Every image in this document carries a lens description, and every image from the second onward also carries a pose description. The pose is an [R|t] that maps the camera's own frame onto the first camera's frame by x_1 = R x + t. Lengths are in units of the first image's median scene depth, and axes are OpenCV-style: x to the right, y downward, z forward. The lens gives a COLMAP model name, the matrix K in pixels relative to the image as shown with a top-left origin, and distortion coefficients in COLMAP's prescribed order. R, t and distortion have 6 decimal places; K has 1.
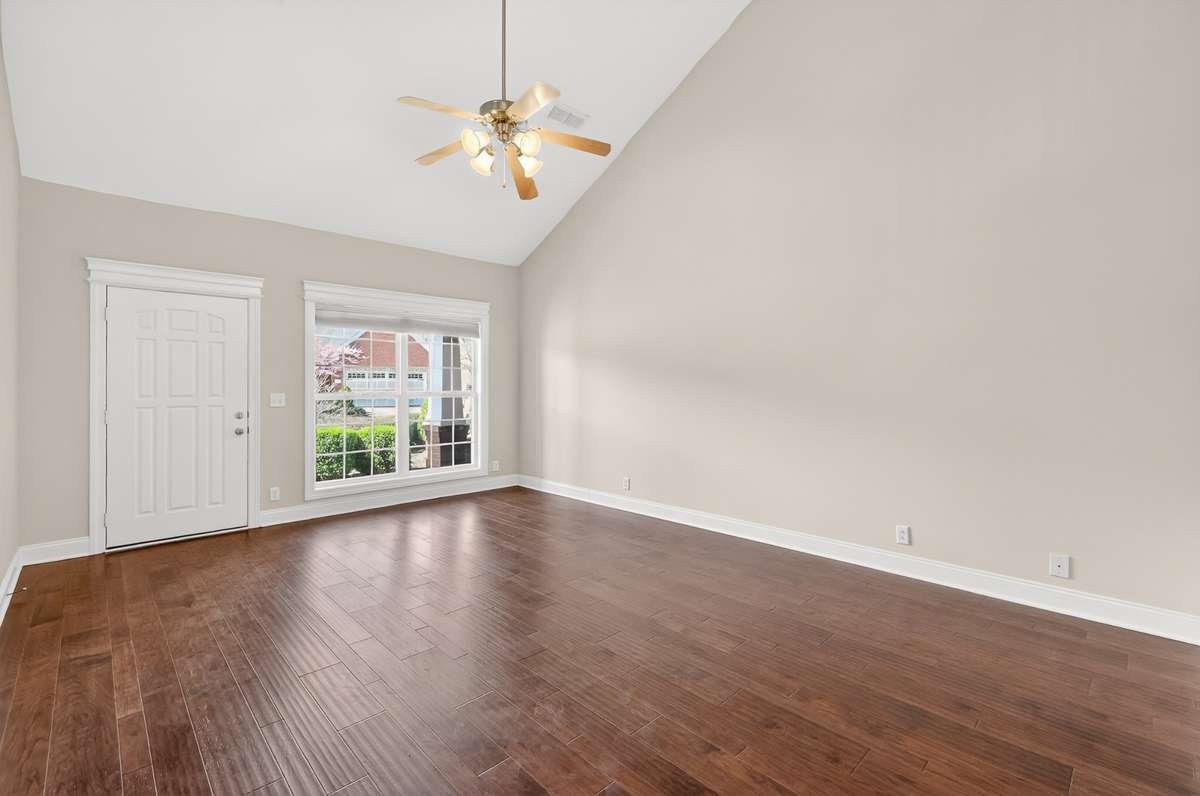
lens RADIAL K [[535.2, 0, 608.6], [0, 535.2, 380.1], [0, 0, 1]] dist [0.008405, -0.000657]
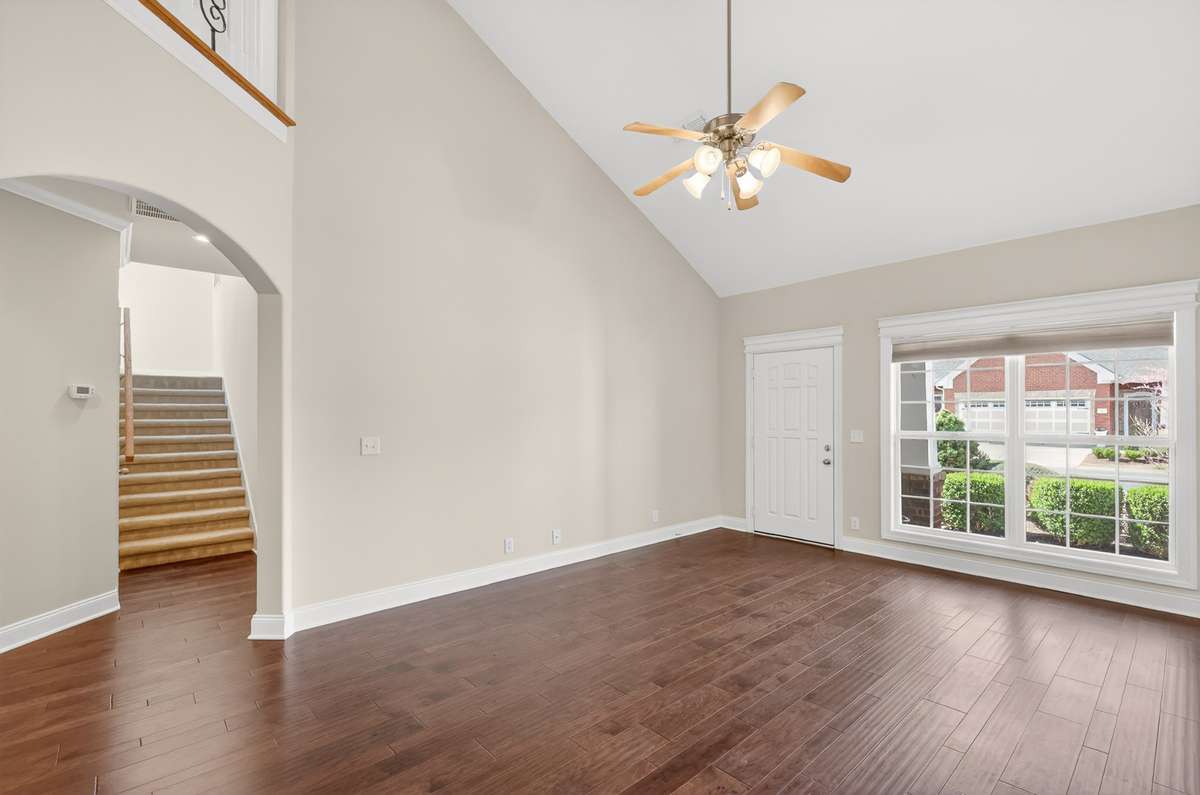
lens RADIAL K [[535.2, 0, 595.5], [0, 535.2, 406.5], [0, 0, 1]] dist [0.008405, -0.000657]
pose [[-0.052604, -0.013808, -0.998520, 0.485381], [0.004826, 0.999889, -0.014081, -0.009828], [0.998604, -0.005560, -0.052532, 0.543673]]
